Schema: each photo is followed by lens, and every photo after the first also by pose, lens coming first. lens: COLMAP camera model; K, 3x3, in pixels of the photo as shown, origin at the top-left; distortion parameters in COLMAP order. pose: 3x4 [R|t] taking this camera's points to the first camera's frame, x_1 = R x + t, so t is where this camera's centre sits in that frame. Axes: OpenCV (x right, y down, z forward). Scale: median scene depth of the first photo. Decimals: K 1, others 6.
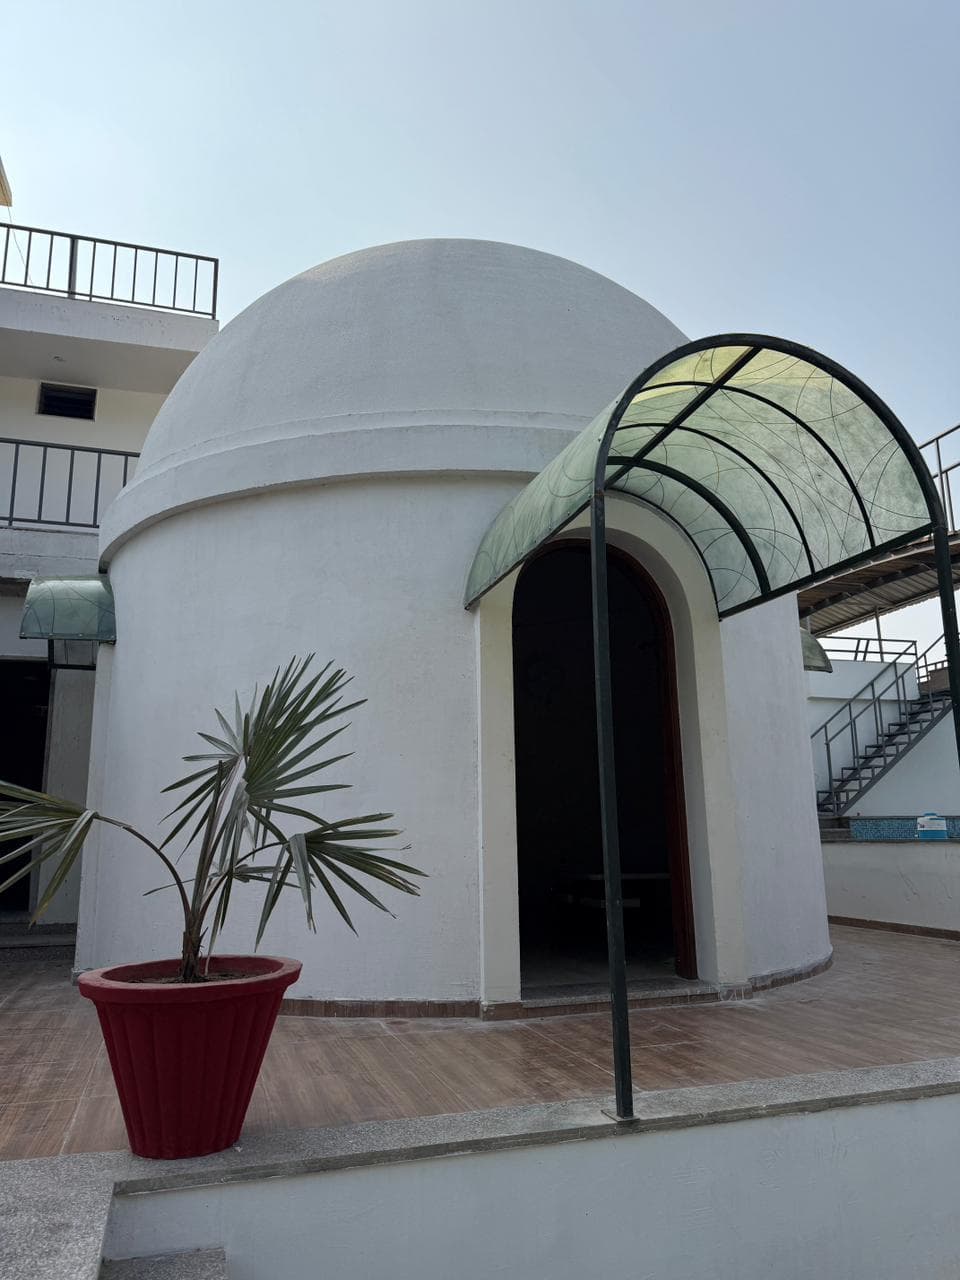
lens RADIAL K [[908.0, 0, 482.4], [0, 908.0, 649.3], [0, 0, 1]] dist [0.038720, -0.044829]
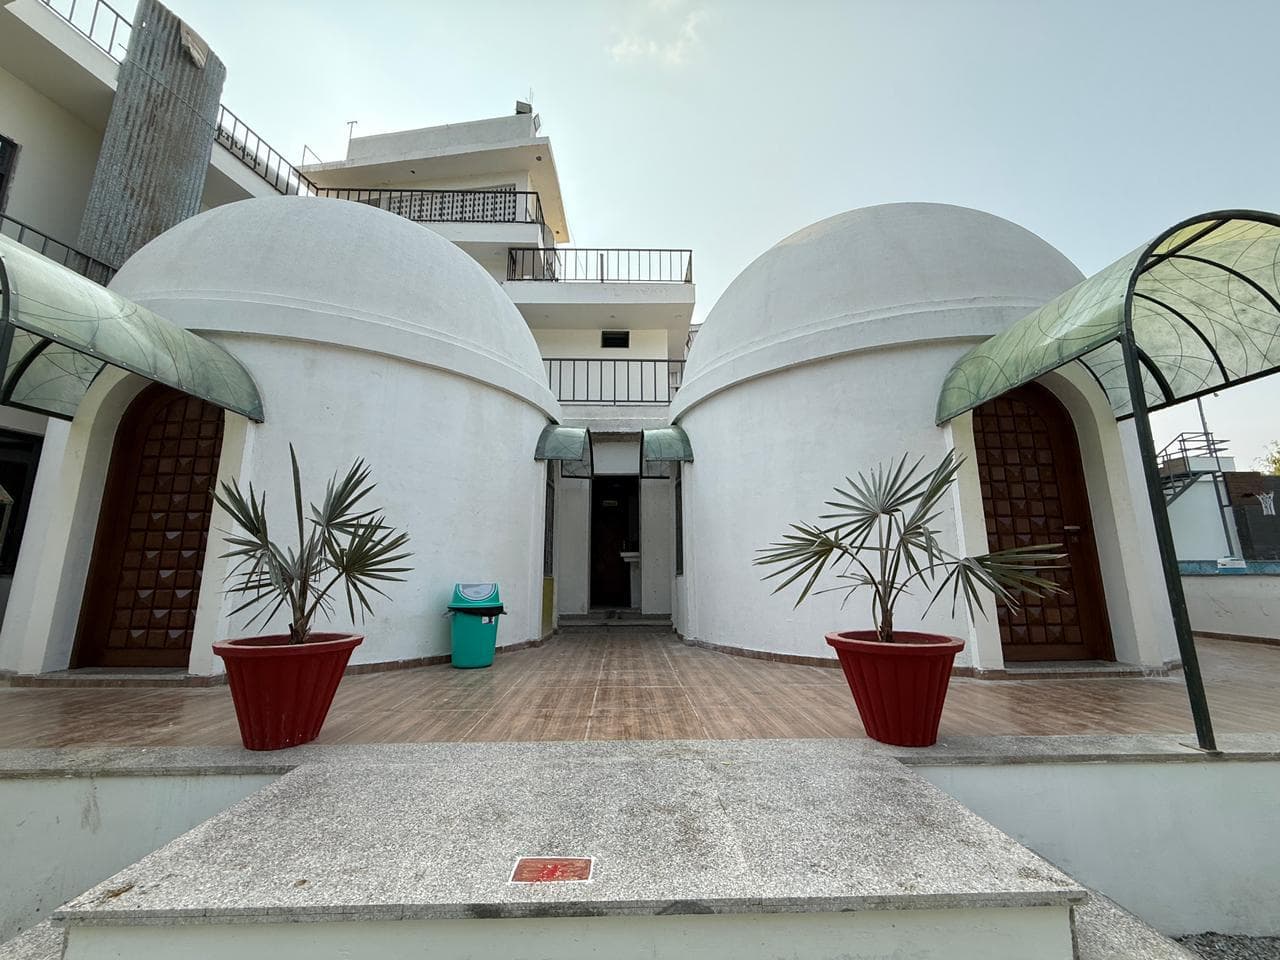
lens RADIAL K [[511.4, 0, 636.0], [0, 511.4, 481.0], [0, 0, 1]] dist [-0.003559, 0.001115]
pose [[0.959755, -0.040999, -0.277831, -0.286520], [0.046827, 0.998800, 0.014371, 0.015307], [0.276908, -0.026803, 0.960523, -0.017547]]
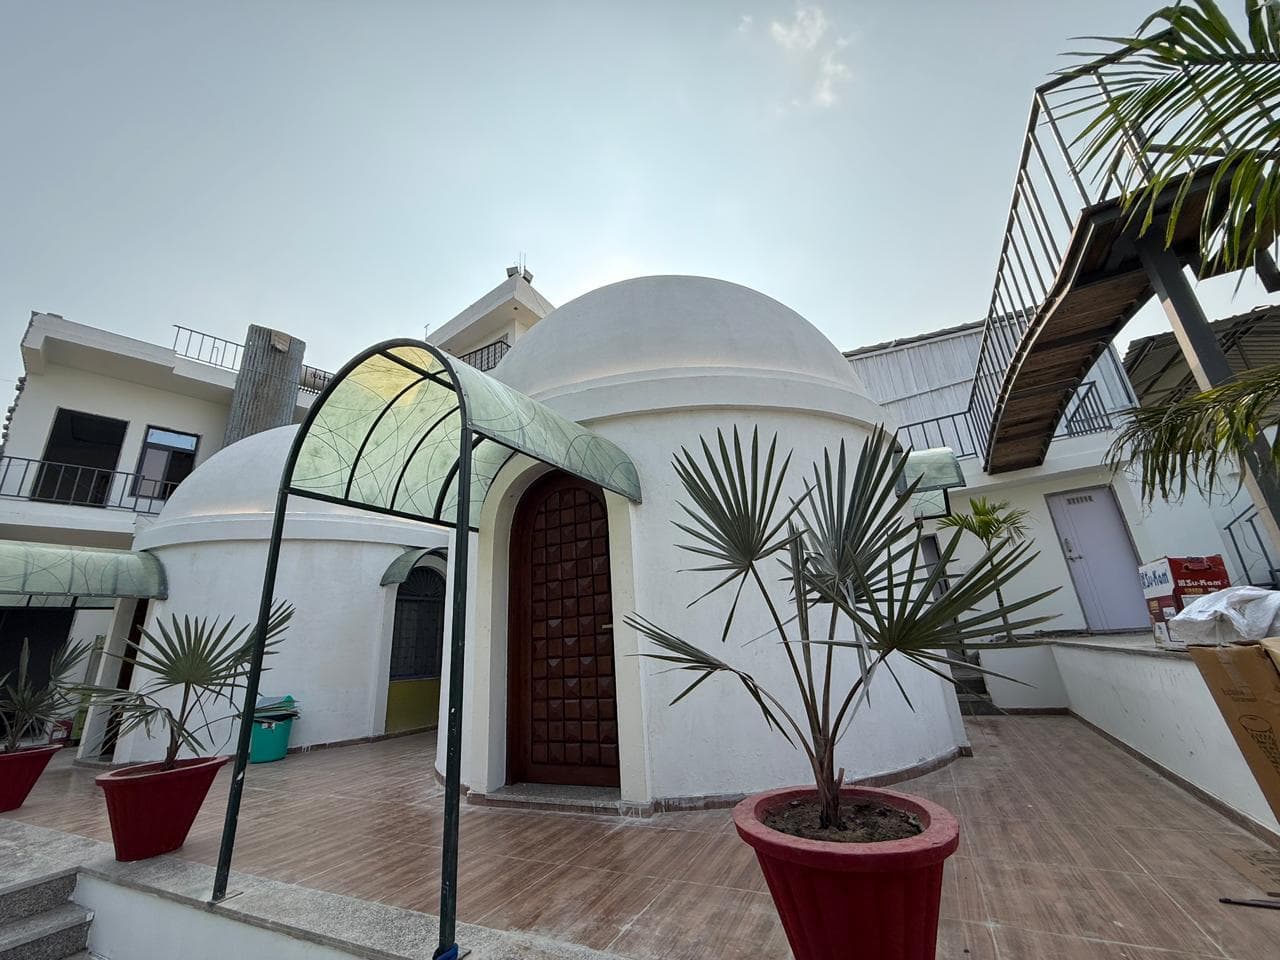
lens RADIAL K [[511.4, 0, 637.0], [0, 511.4, 481.7], [0, 0, 1]] dist [-0.003559, 0.001115]
pose [[0.701843, -0.250317, -0.666902, 0.833799], [0.196972, 0.967917, -0.156009, 0.061707], [0.684557, -0.021867, 0.728631, 0.519948]]
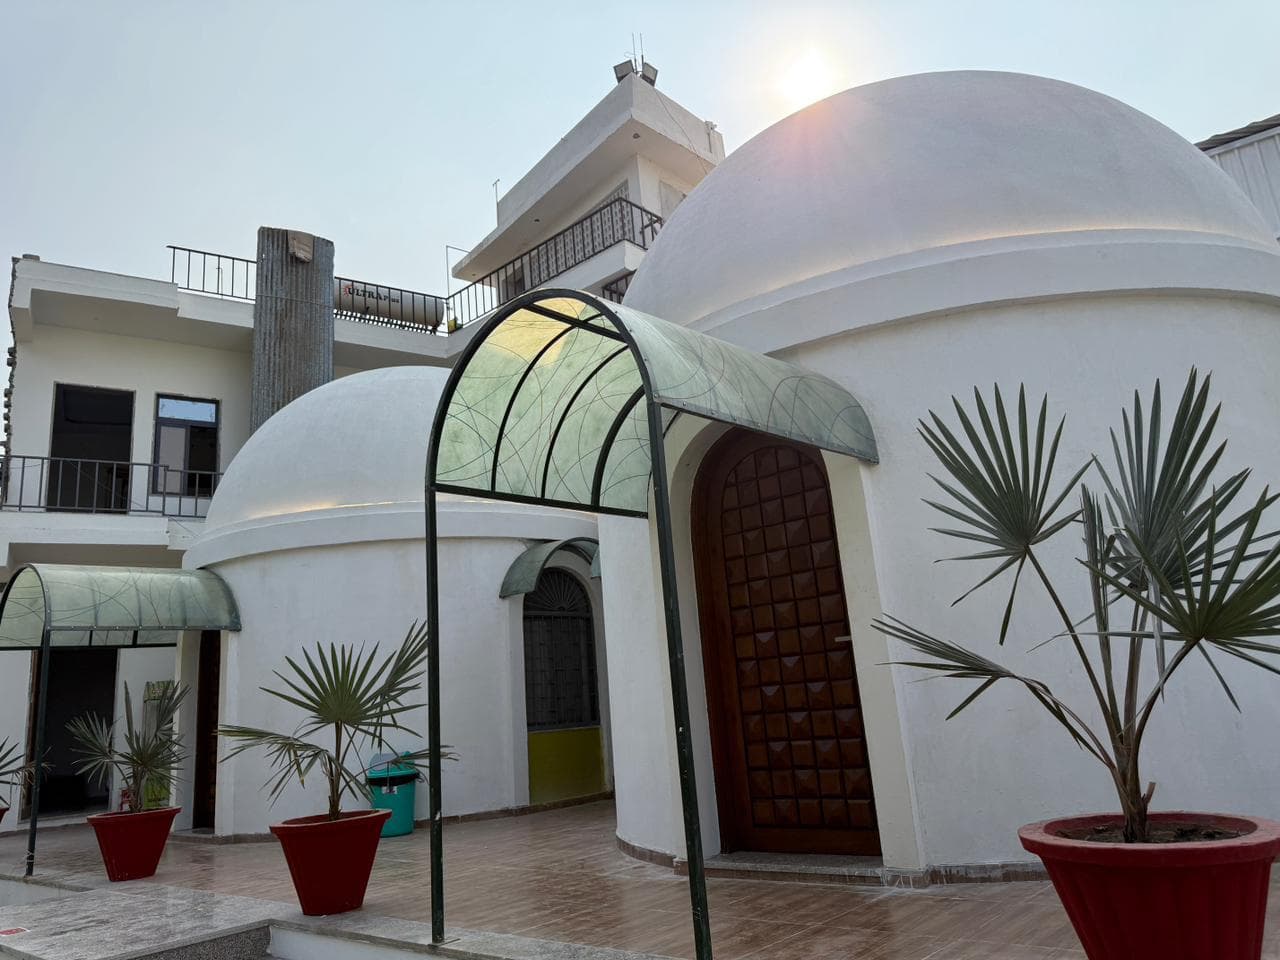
lens RADIAL K [[908.0, 0, 644.8], [0, 908.0, 483.9], [0, 0, 1]] dist [0.038720, -0.044829]
pose [[0.500720, -0.235629, -0.832922, 0.984507], [0.247891, 0.960970, -0.122831, 0.050526], [0.829355, -0.144970, 0.539587, 0.361759]]
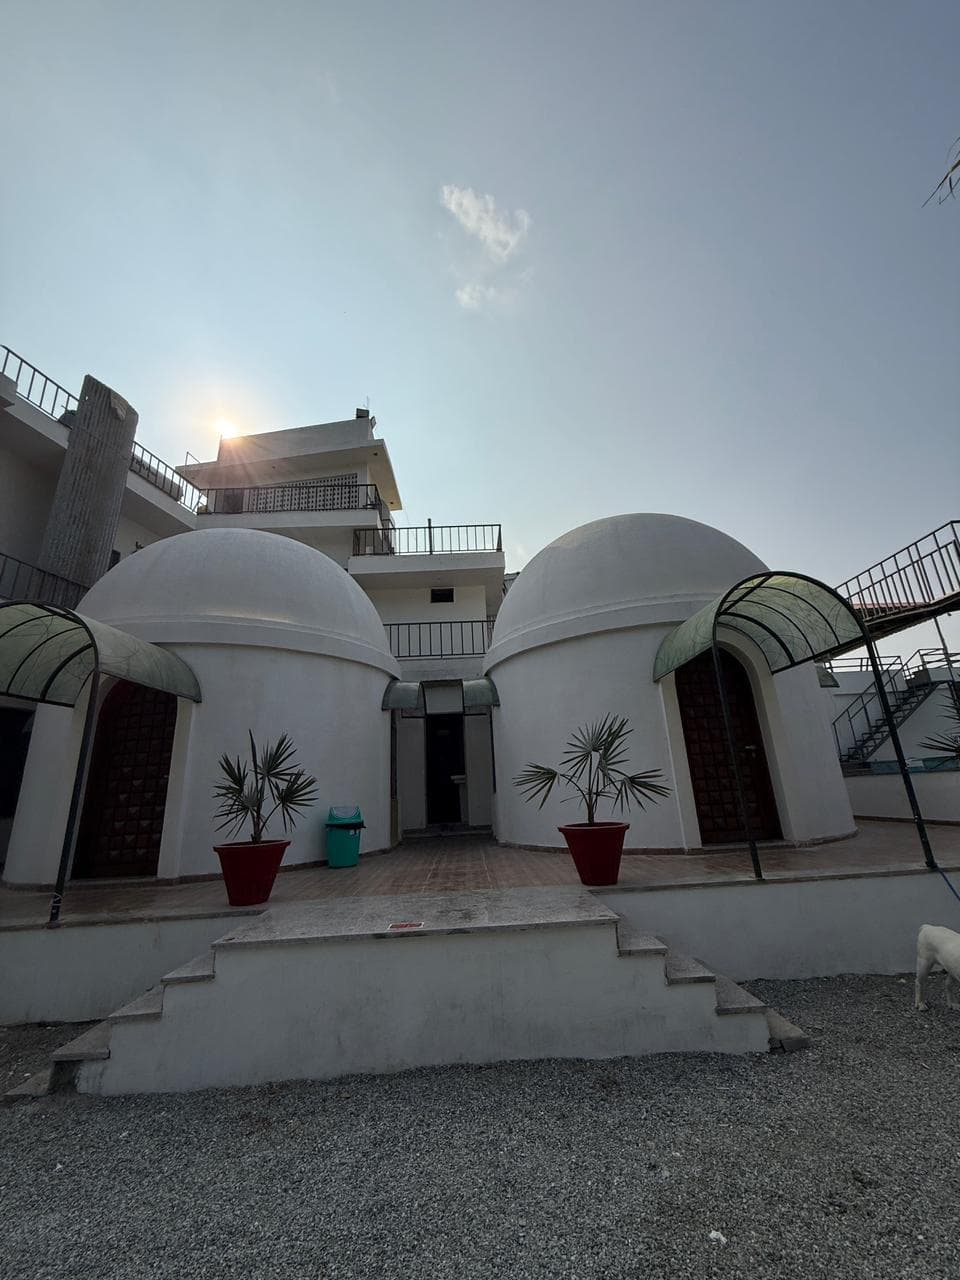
lens RADIAL K [[511.4, 0, 478.8], [0, 511.4, 637.7], [0, 0, 1]] dist [-0.003559, 0.001115]
pose [[0.958848, -0.114812, -0.259672, -0.098689], [0.092597, 0.991040, -0.096263, -0.074964], [0.268397, 0.068256, 0.960887, -0.430519]]
